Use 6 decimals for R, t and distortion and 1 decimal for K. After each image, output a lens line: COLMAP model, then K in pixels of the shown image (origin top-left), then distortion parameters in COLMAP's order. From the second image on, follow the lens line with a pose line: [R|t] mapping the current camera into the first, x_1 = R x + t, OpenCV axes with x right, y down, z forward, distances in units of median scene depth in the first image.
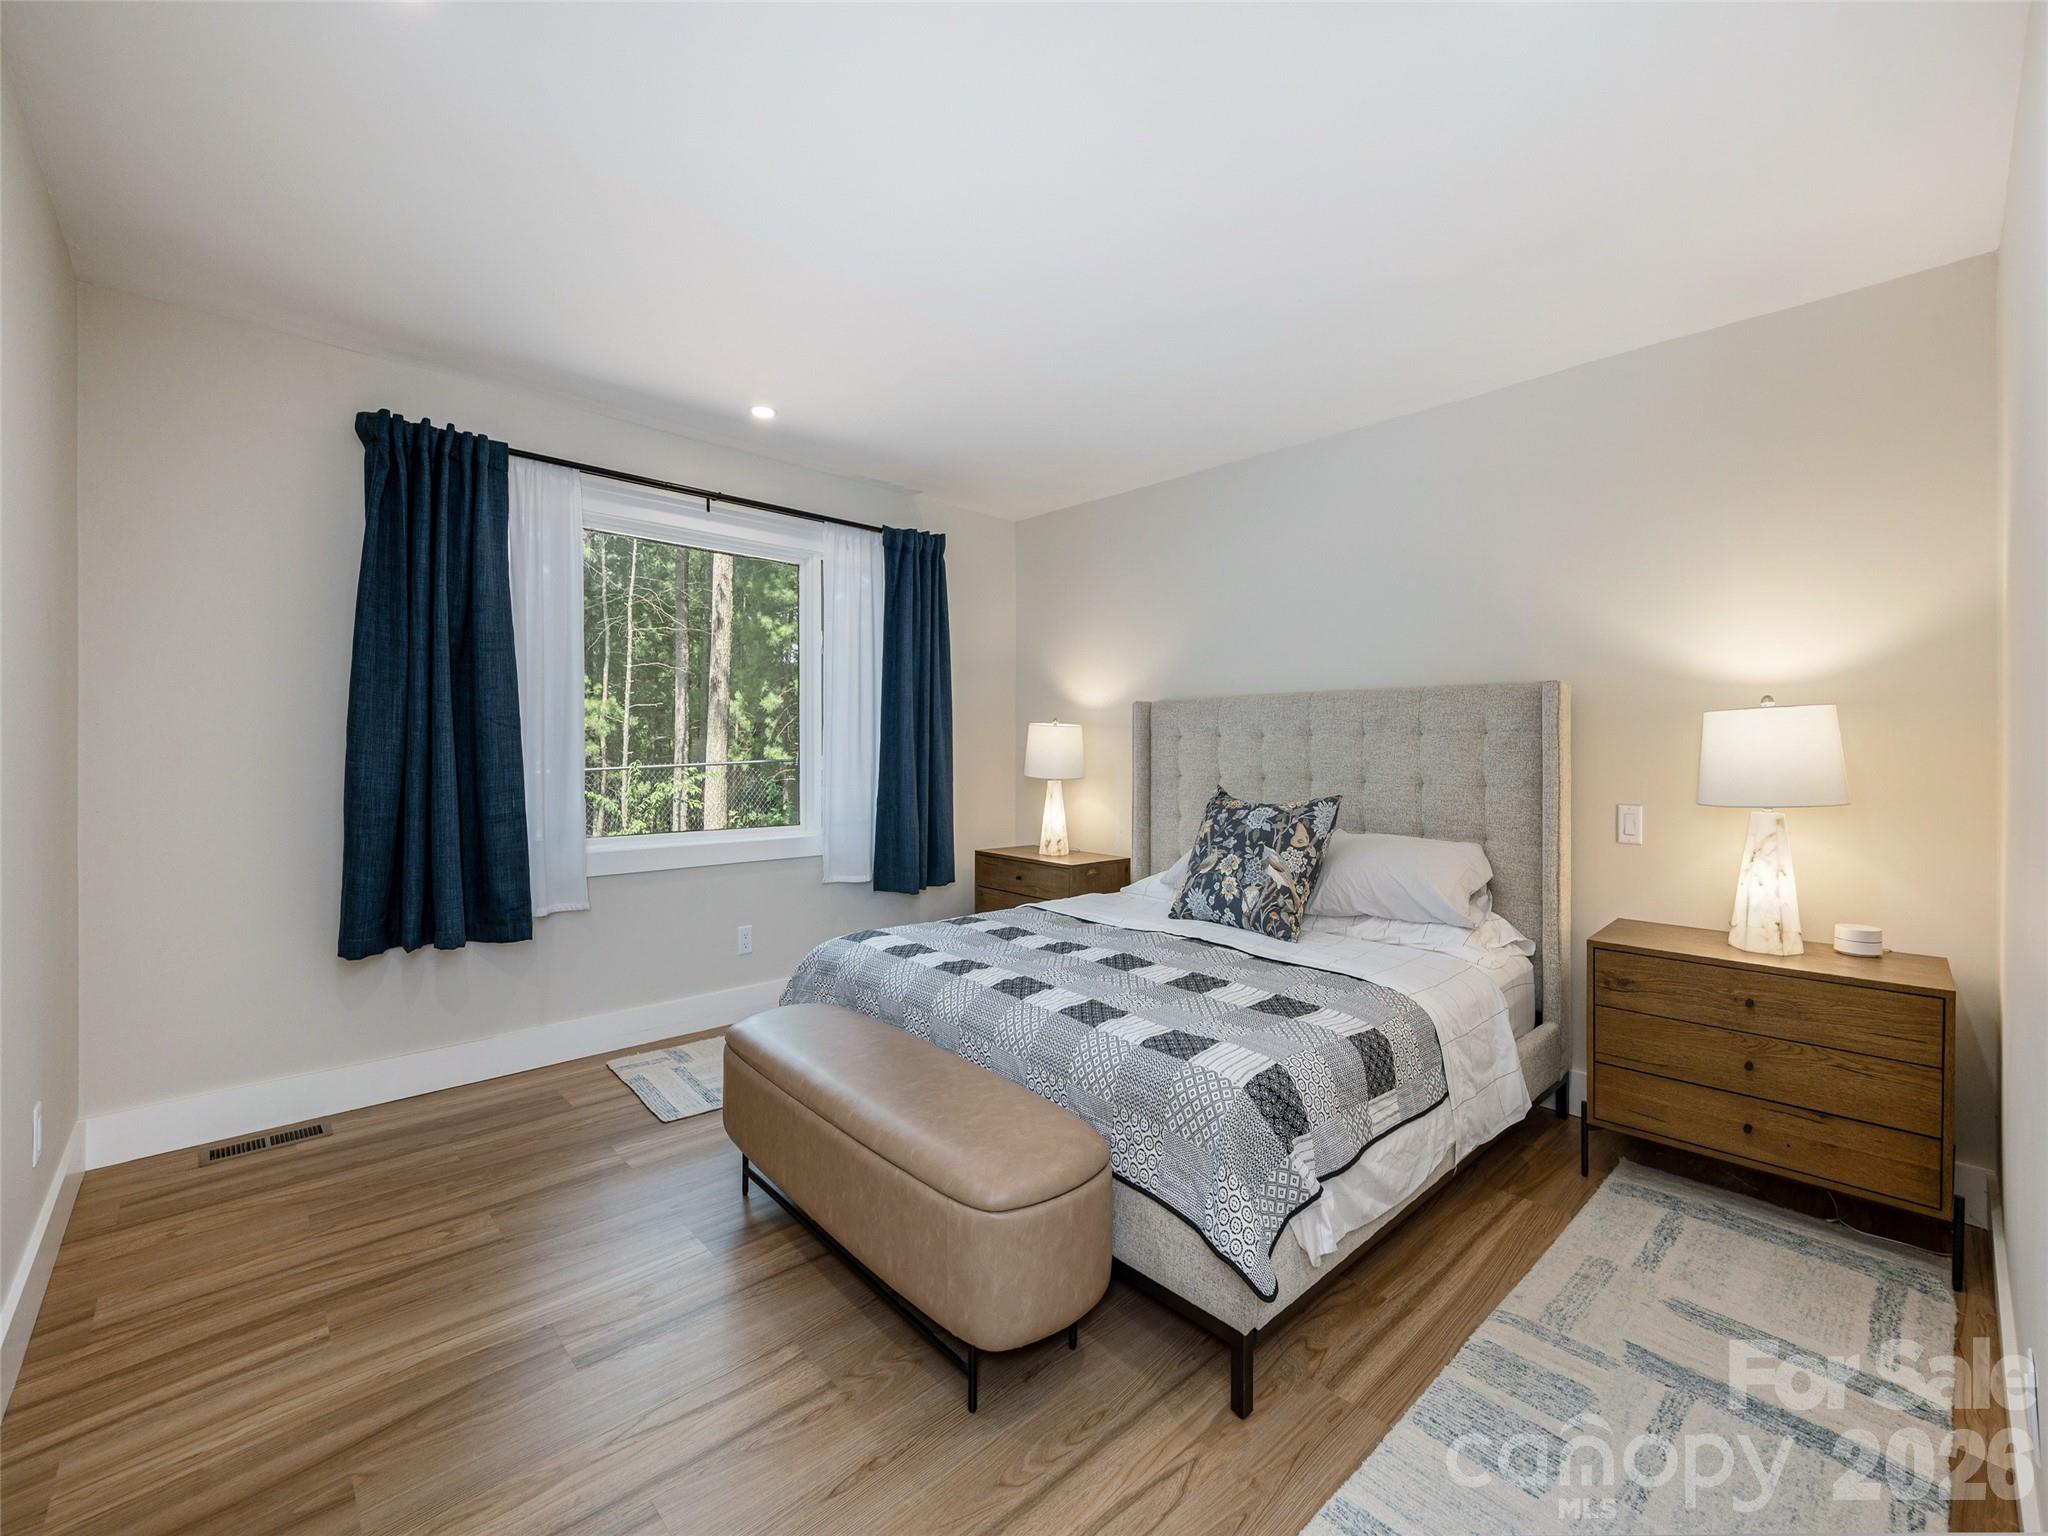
lens RADIAL K [[862.5, 0, 1020.1], [0, 862.5, 773.1], [0, 0, 1]] dist [0.003804, 0.000072]
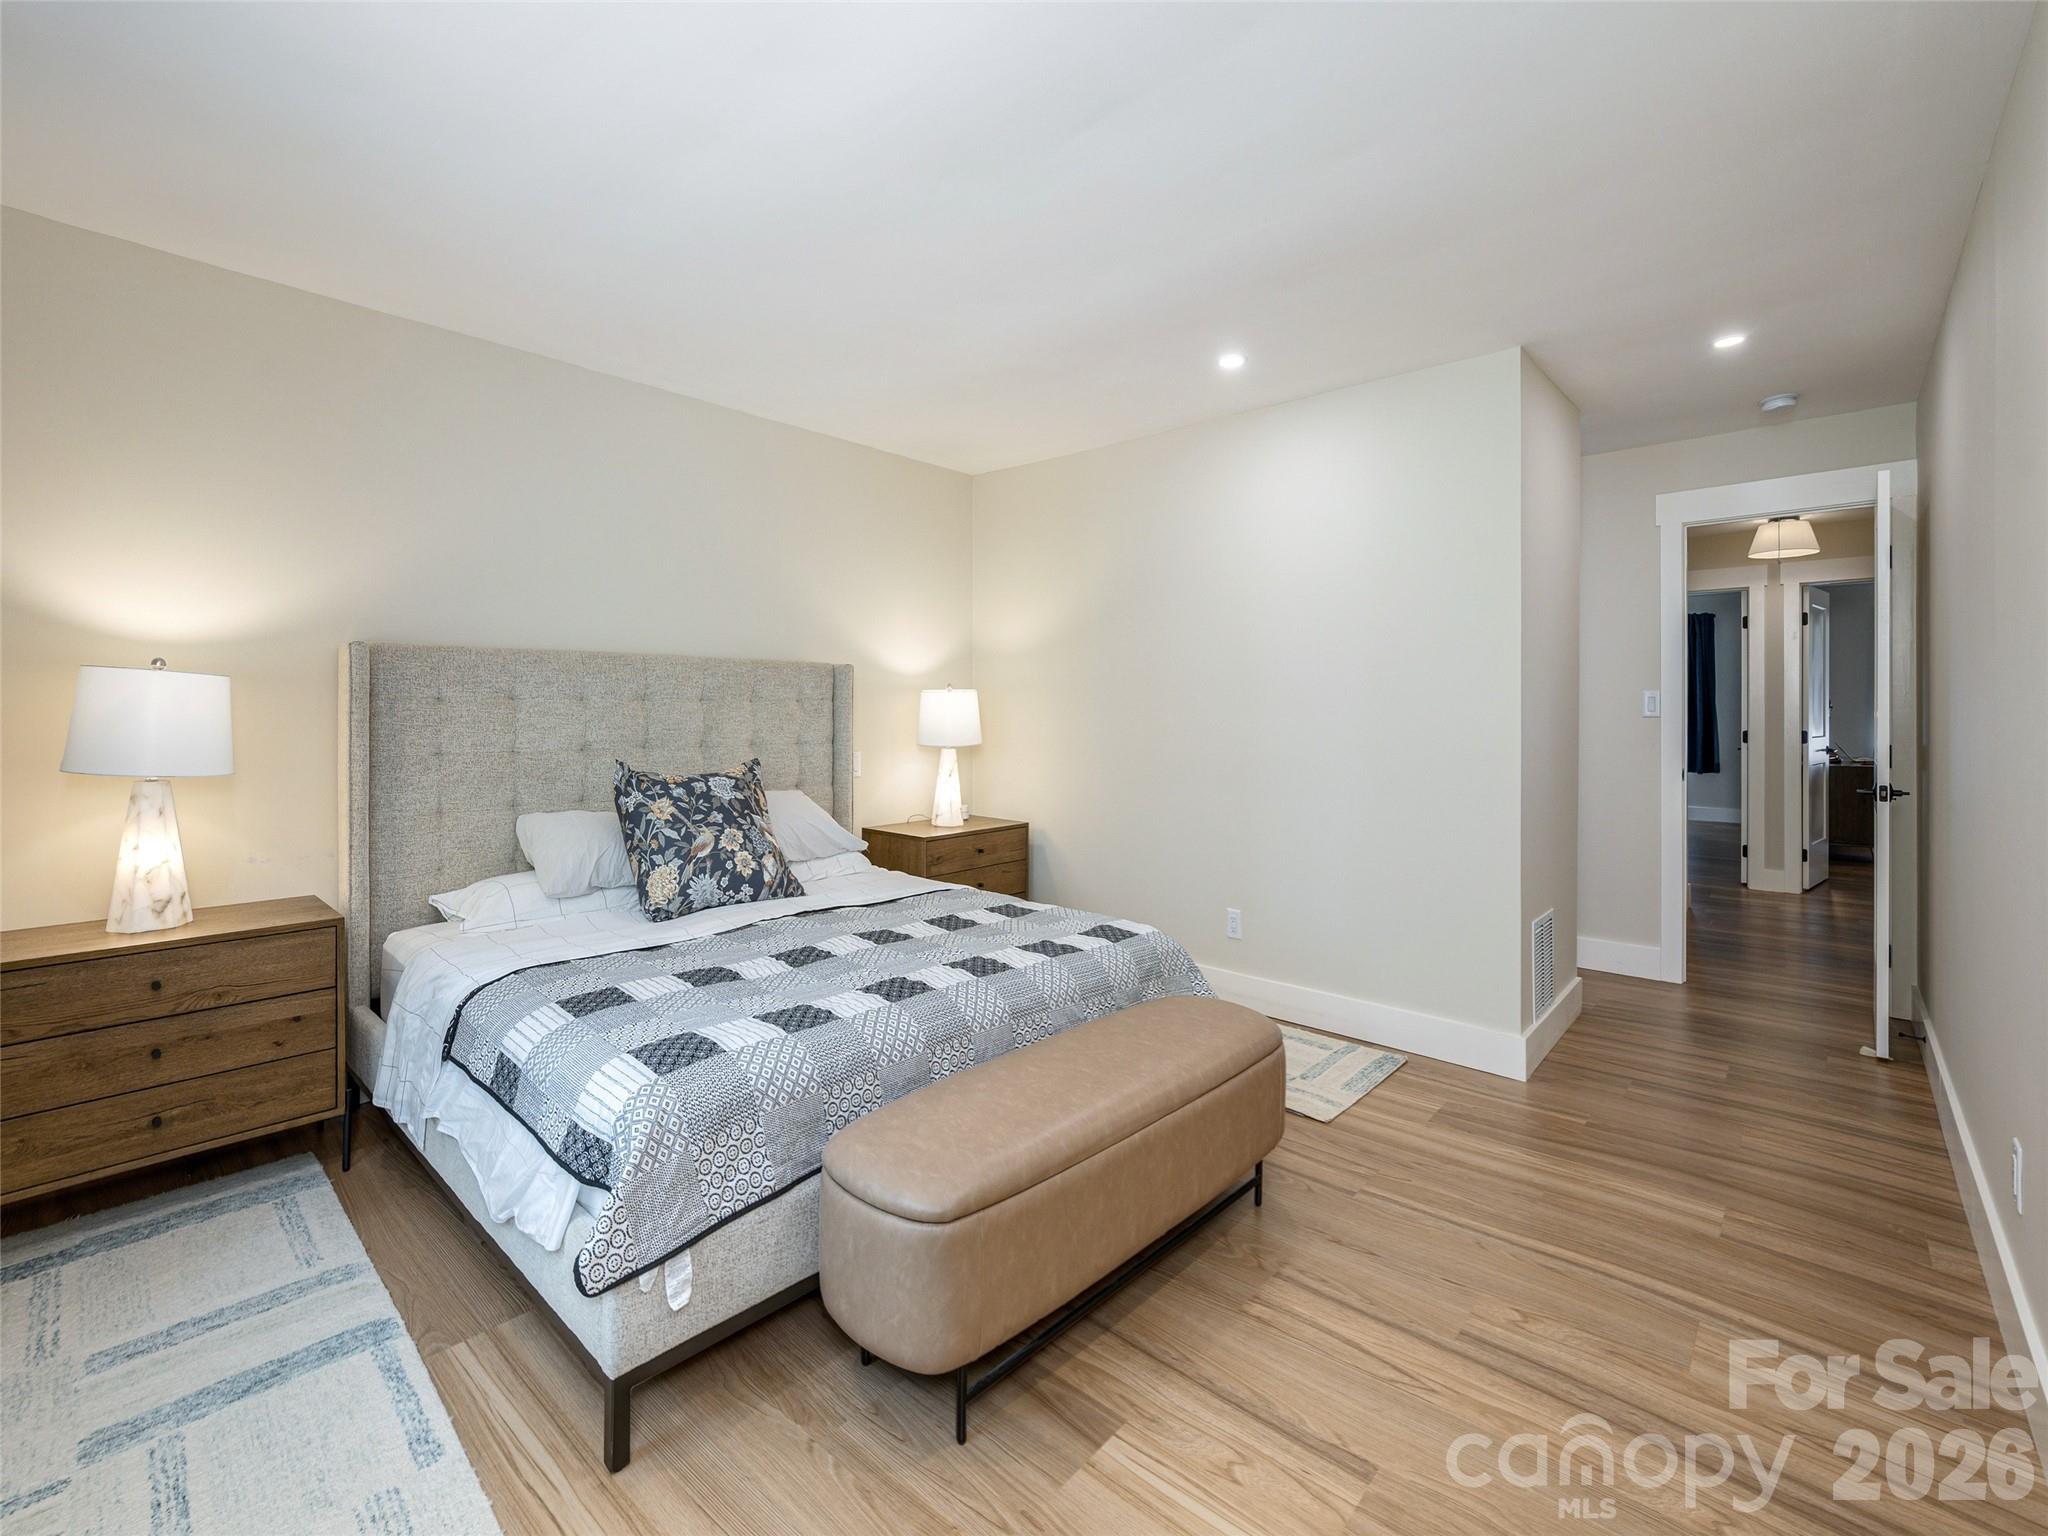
lens RADIAL K [[877.2, 0, 990.7], [0, 877.2, 715.8], [0, 0, 1]] dist [-0.016660, -0.000080]
pose [[-0.077578, -0.007756, 0.996956, -0.734479], [0.035270, 0.999322, 0.010519, -0.028636], [-0.996362, 0.035979, -0.077252, 0.798222]]
